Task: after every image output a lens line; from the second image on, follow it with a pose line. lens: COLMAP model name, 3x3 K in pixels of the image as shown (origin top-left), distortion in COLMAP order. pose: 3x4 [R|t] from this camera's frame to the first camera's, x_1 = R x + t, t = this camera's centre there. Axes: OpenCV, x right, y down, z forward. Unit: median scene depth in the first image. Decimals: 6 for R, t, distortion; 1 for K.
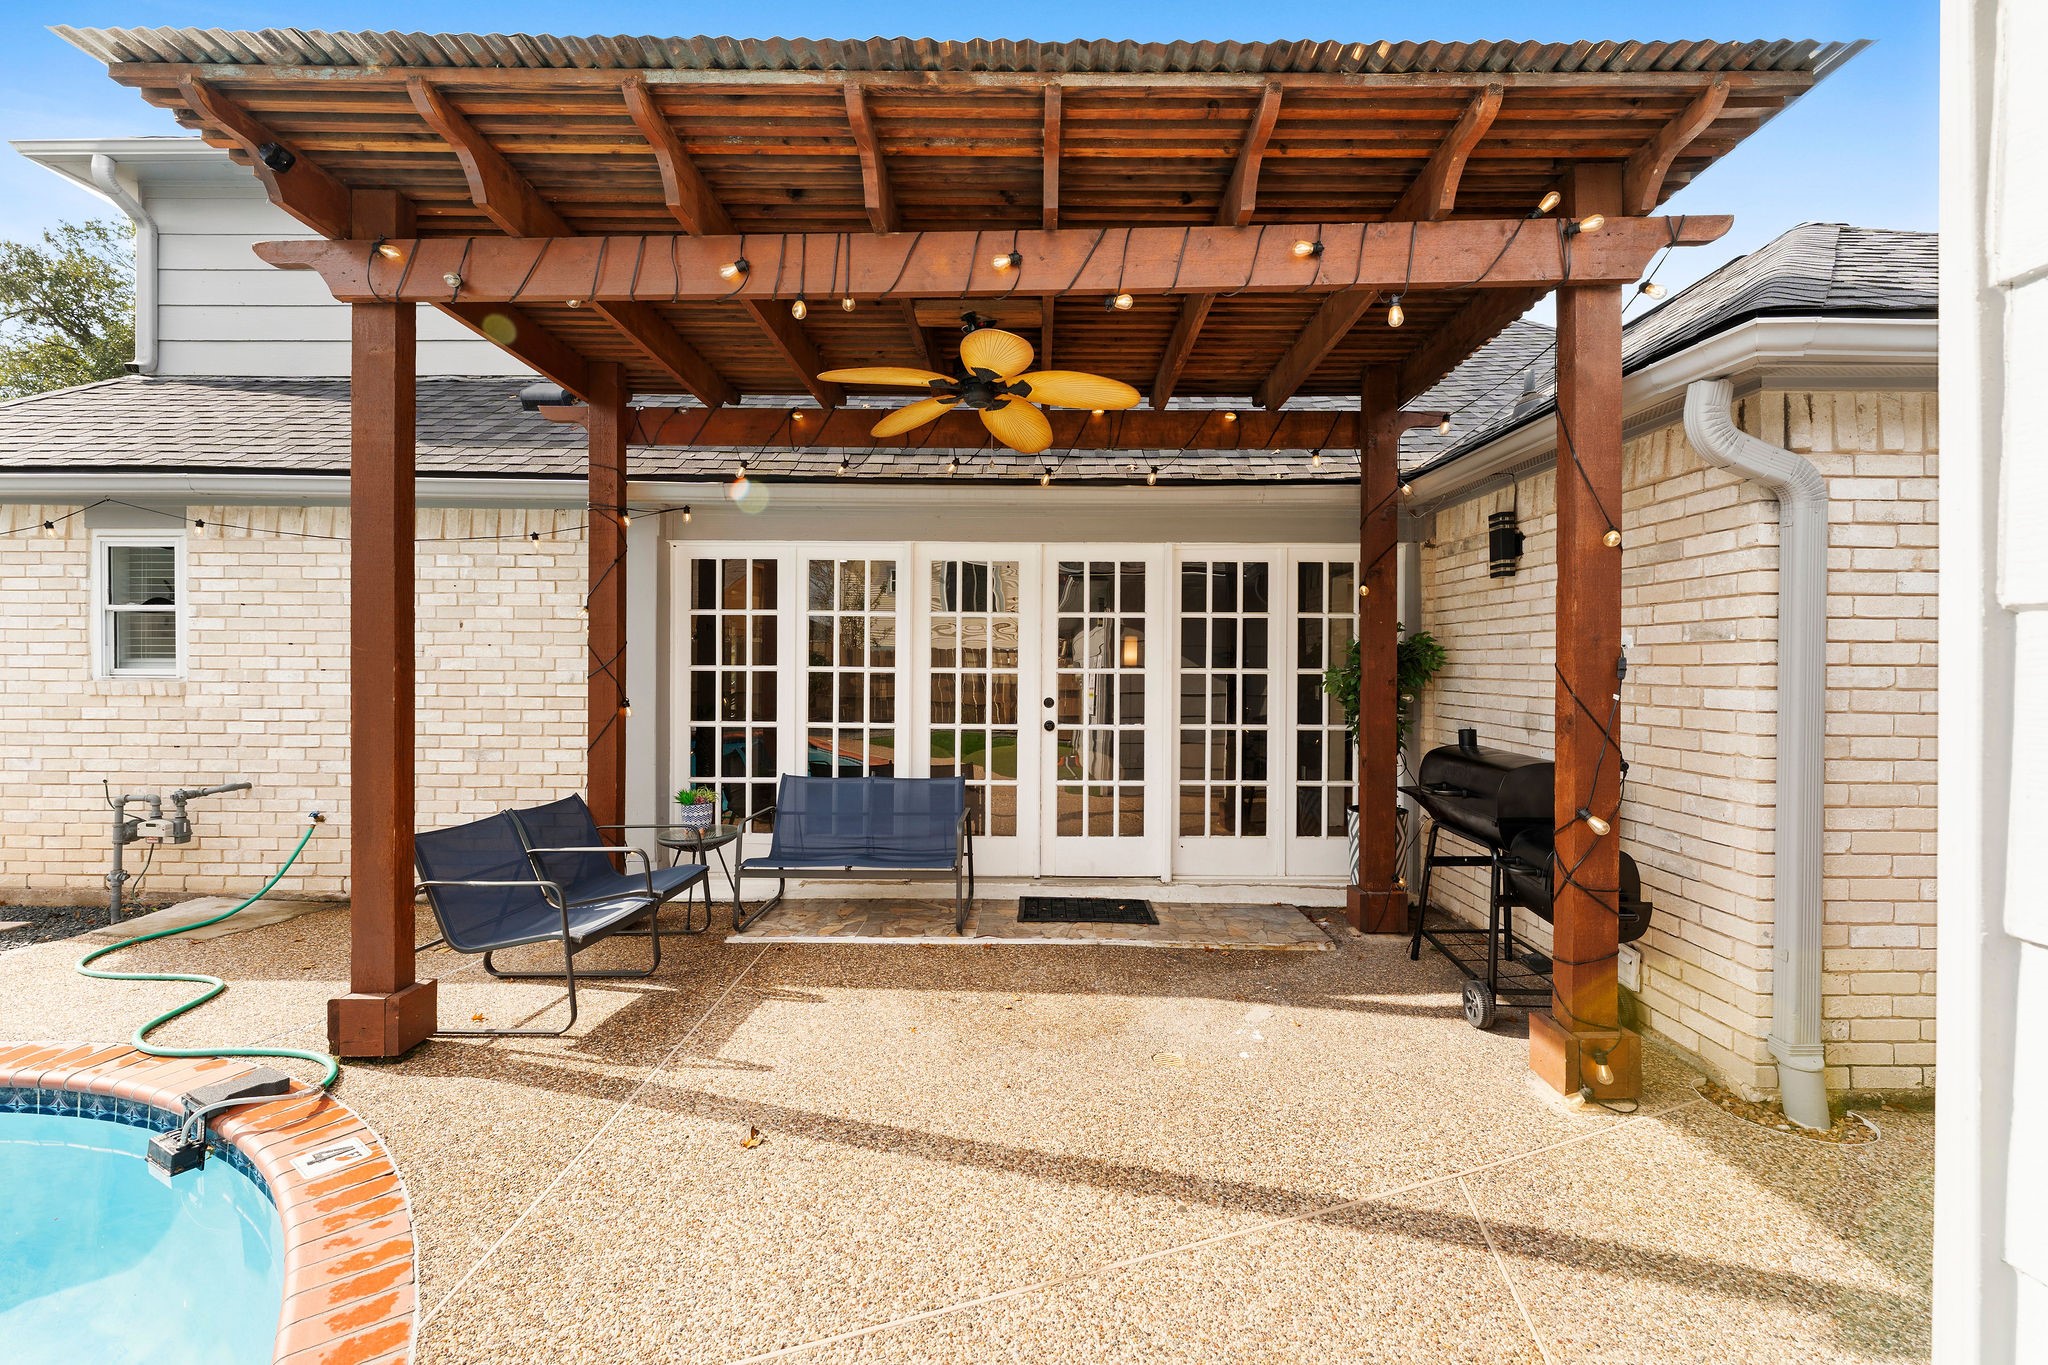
lens RADIAL K [[821.7, 0, 1021.5], [0, 821.7, 668.1], [0, 0, 1]] dist [-0.000242, -0.000166]
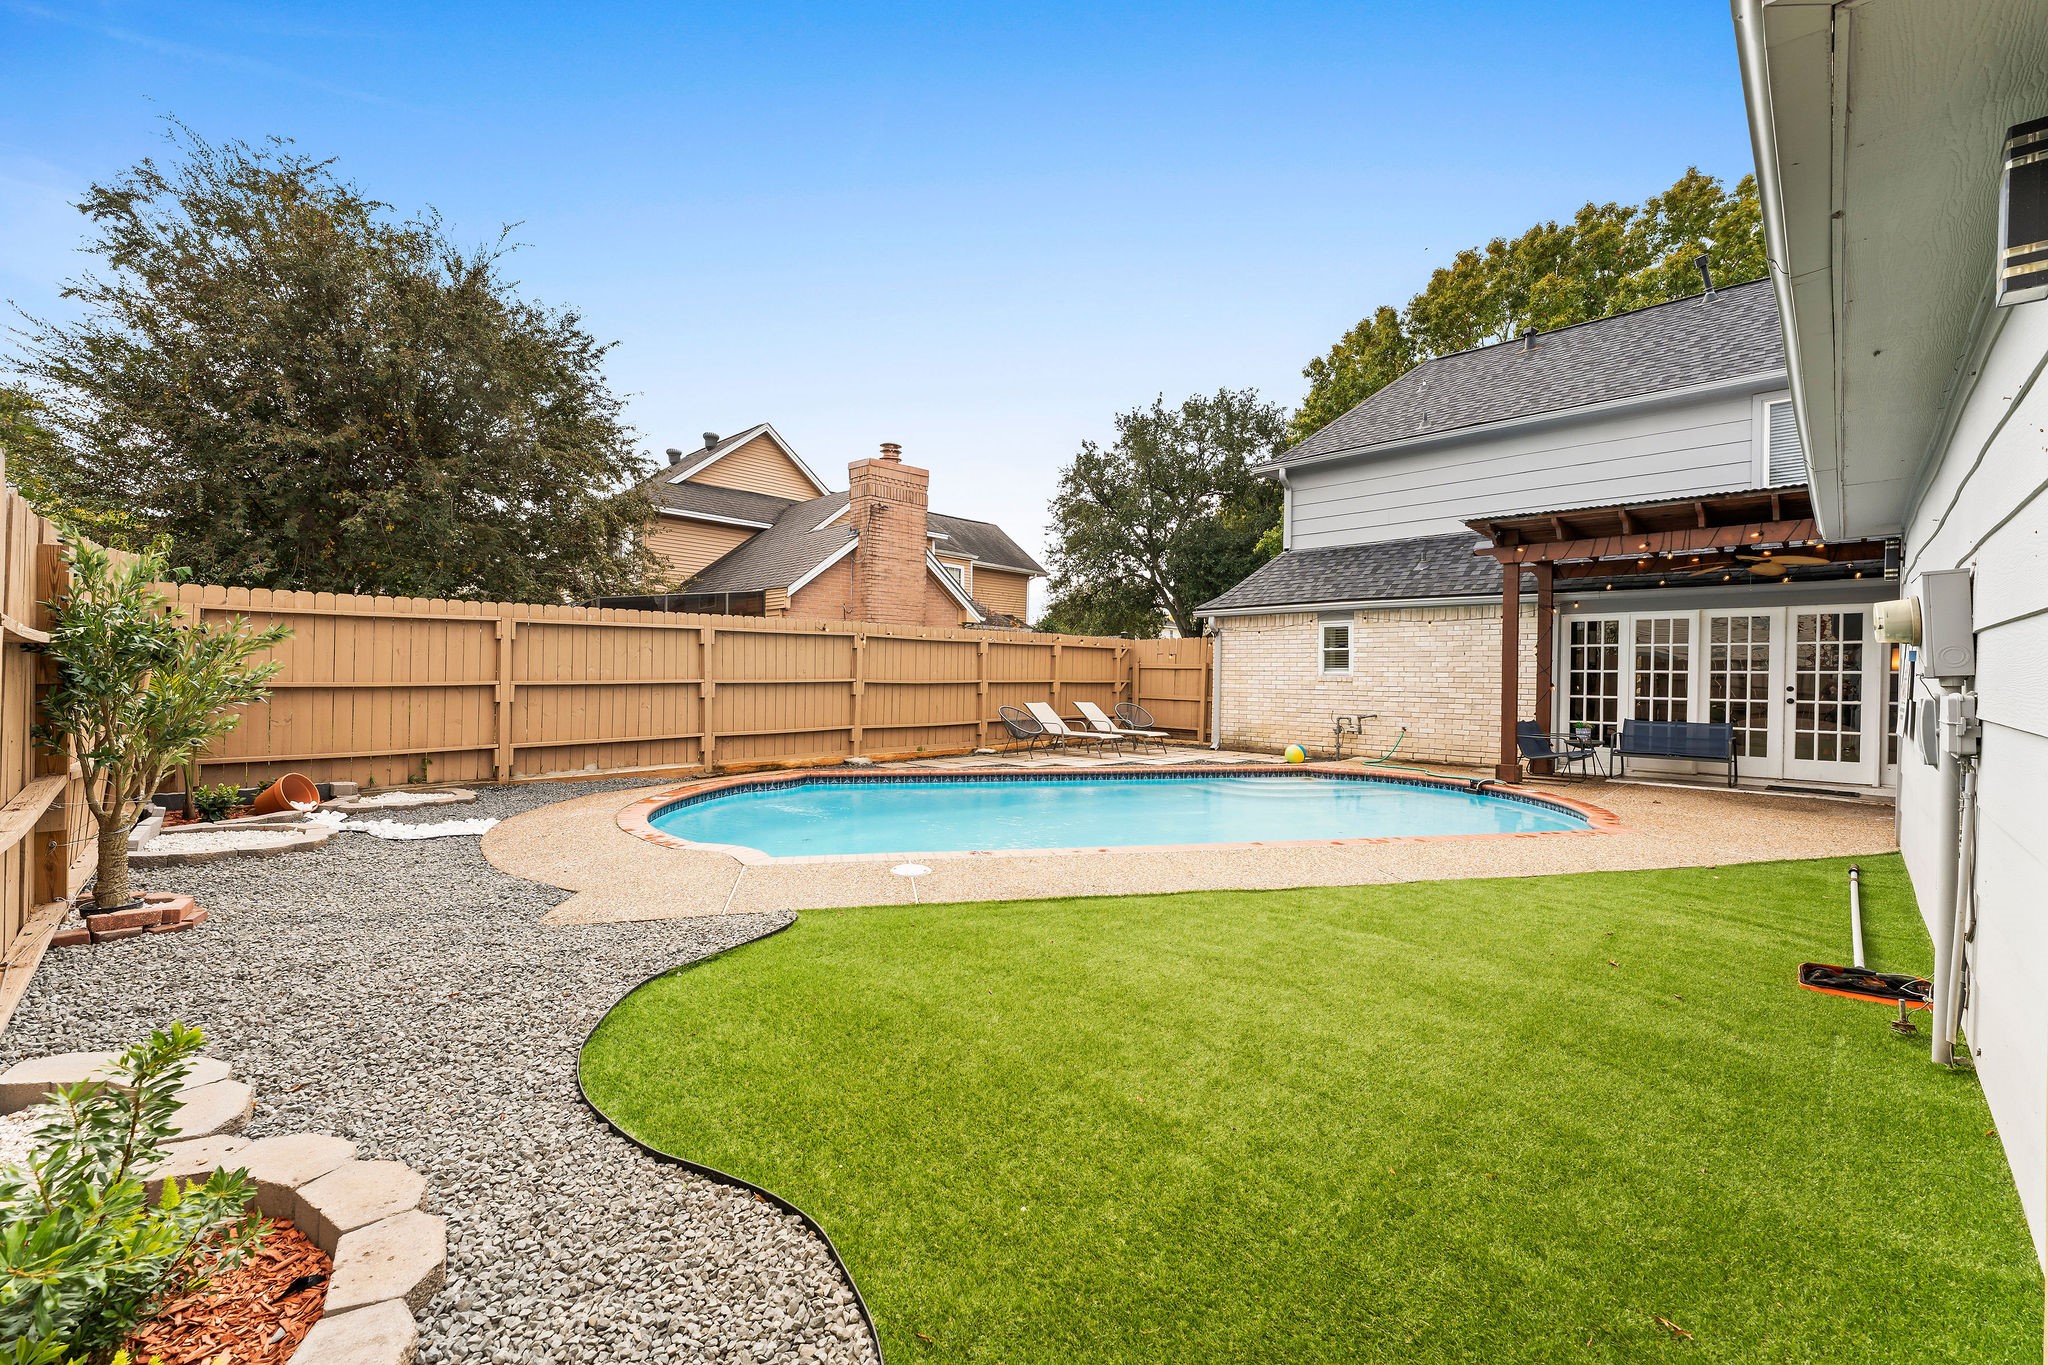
lens RADIAL K [[821.7, 0, 1021.5], [0, 821.7, 668.1], [0, 0, 1]] dist [-0.000242, -0.000166]
pose [[0.727191, -0.004560, -0.686420, 0.046783], [-0.002126, 0.999958, -0.008896, 0.015129], [0.686432, 0.007929, 0.727151, -1.675413]]
